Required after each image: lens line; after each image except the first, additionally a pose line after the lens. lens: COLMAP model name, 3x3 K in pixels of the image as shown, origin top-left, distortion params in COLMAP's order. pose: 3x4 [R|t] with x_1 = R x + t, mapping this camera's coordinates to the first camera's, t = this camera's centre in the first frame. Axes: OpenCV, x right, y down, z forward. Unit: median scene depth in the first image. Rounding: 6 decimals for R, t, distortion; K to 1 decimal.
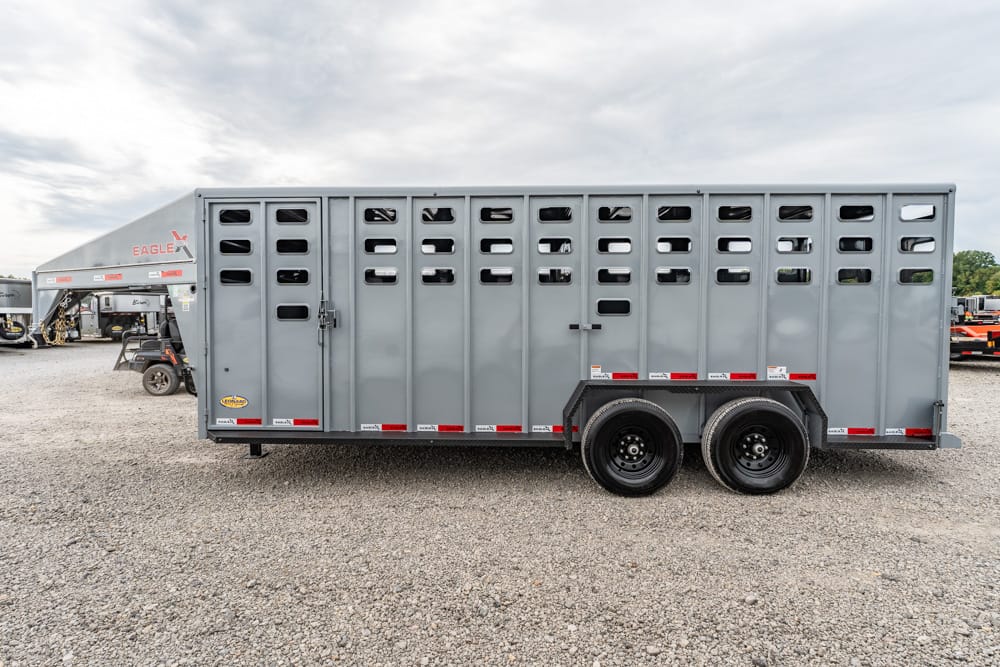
lens RADIAL K [[481.3, 0, 482.6], [0, 481.3, 333.2], [0, 0, 1]] dist [-0.001114, 0.000249]
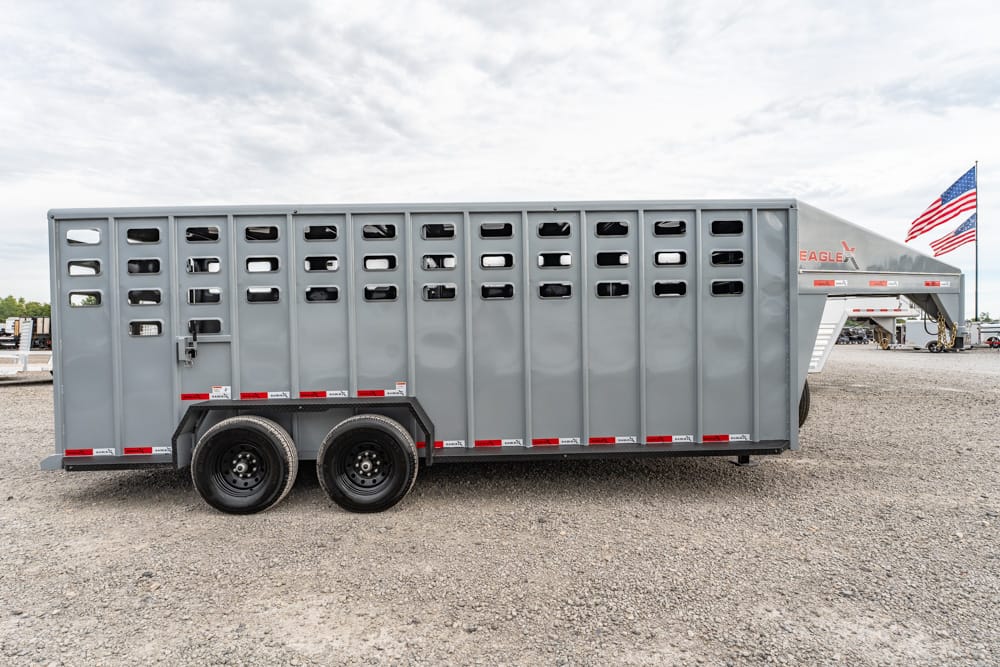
lens RADIAL K [[474.8, 0, 530.6], [0, 474.8, 336.4], [0, 0, 1]] dist [-0.017004, -0.000039]
pose [[0.998978, -0.016611, 0.042041, 0.834432], [0.017474, 0.999642, -0.020267, -0.002572], [-0.041690, 0.020981, 0.998910, -0.009071]]
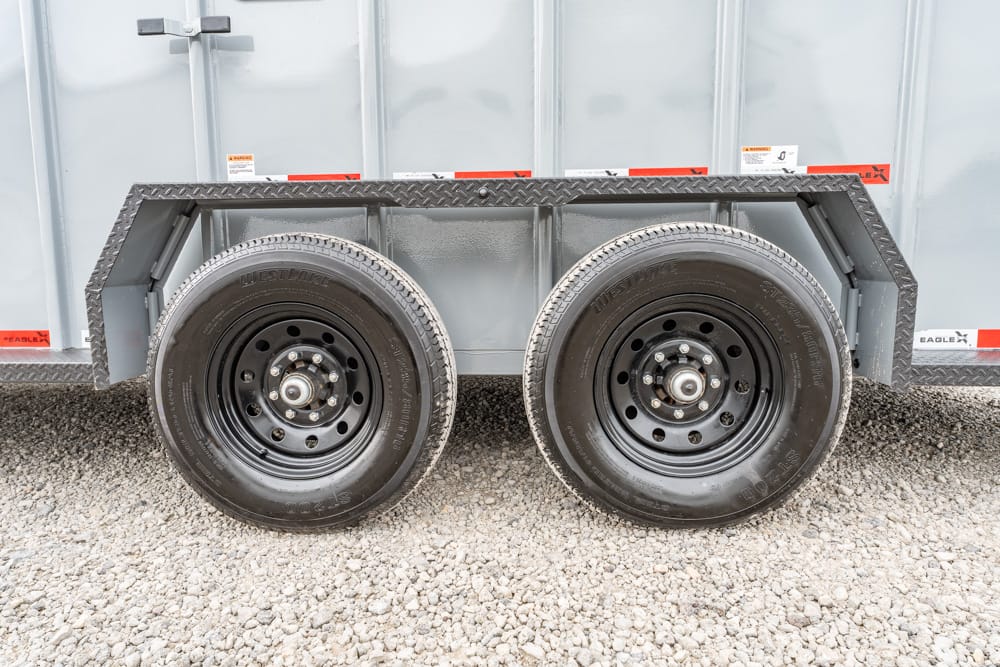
lens RADIAL K [[563.8, 0, 500.0], [0, 563.8, 333.5], [0, 0, 1]] dist [-0.001176, -0.000117]
pose [[0.999681, -0.005687, -0.024616, 0.434601], [0.007642, 0.996760, 0.080072, 0.165947], [0.024081, -0.080235, 0.996485, 0.597573]]
